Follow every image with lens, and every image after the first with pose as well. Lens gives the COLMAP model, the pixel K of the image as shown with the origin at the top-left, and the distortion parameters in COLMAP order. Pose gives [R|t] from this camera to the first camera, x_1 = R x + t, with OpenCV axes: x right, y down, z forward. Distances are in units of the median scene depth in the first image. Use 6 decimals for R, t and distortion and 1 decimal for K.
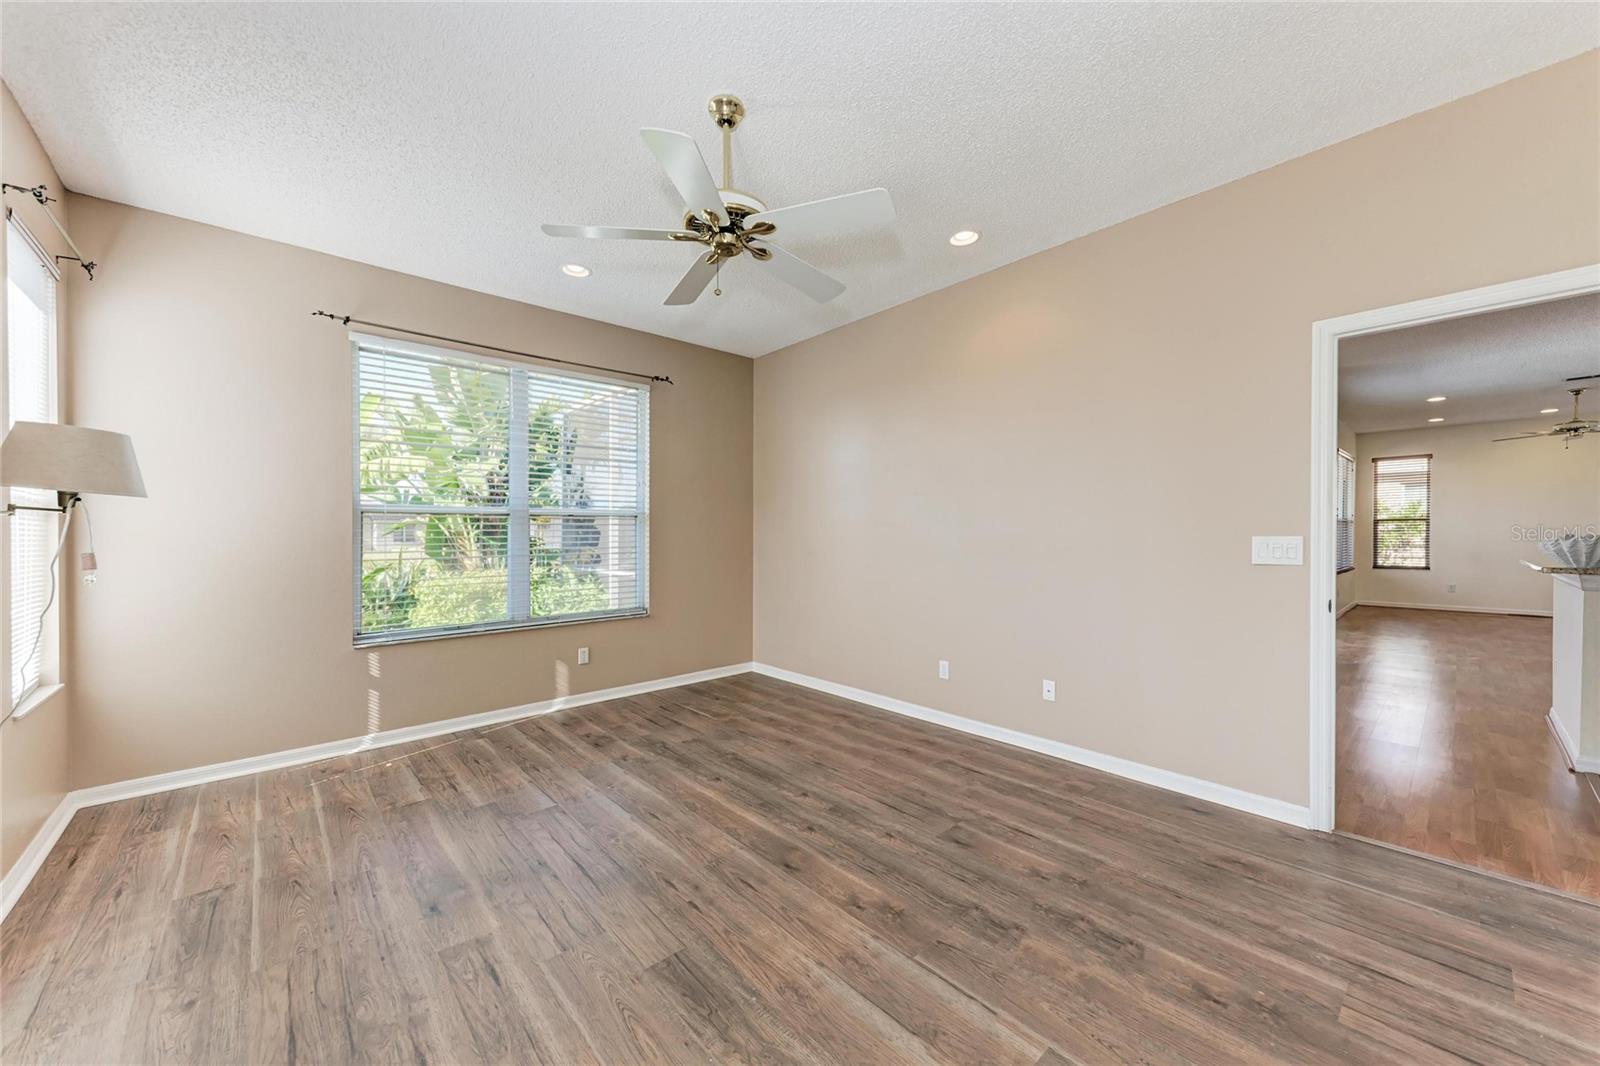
lens RADIAL K [[583.4, 0, 807.6], [0, 583.4, 537.2], [0, 0, 1]] dist [0.016430, -0.005714]
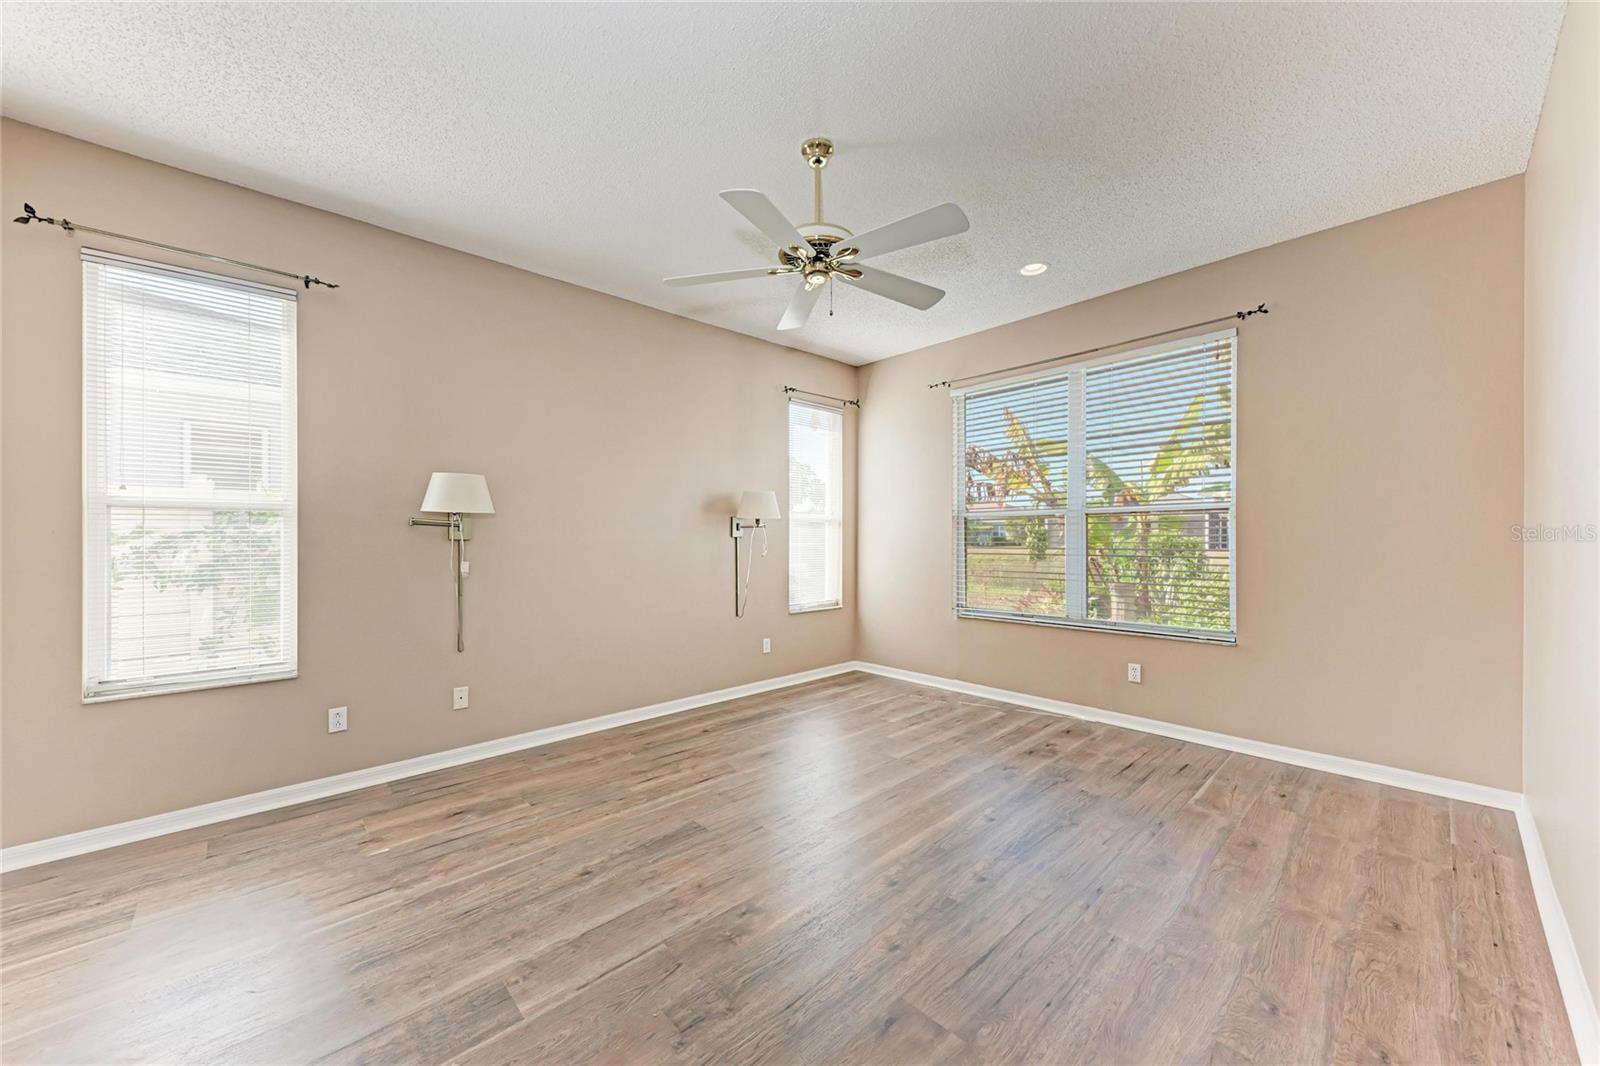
lens RADIAL K [[589.1, 0, 795.3], [0, 589.1, 543.6], [0, 0, 1]] dist [0.015749, -0.005735]
pose [[0.004243, 0.015099, -0.999877, 0.798875], [0.000866, 0.999886, 0.015102, -0.003417], [0.999991, -0.000930, 0.004229, 0.807068]]
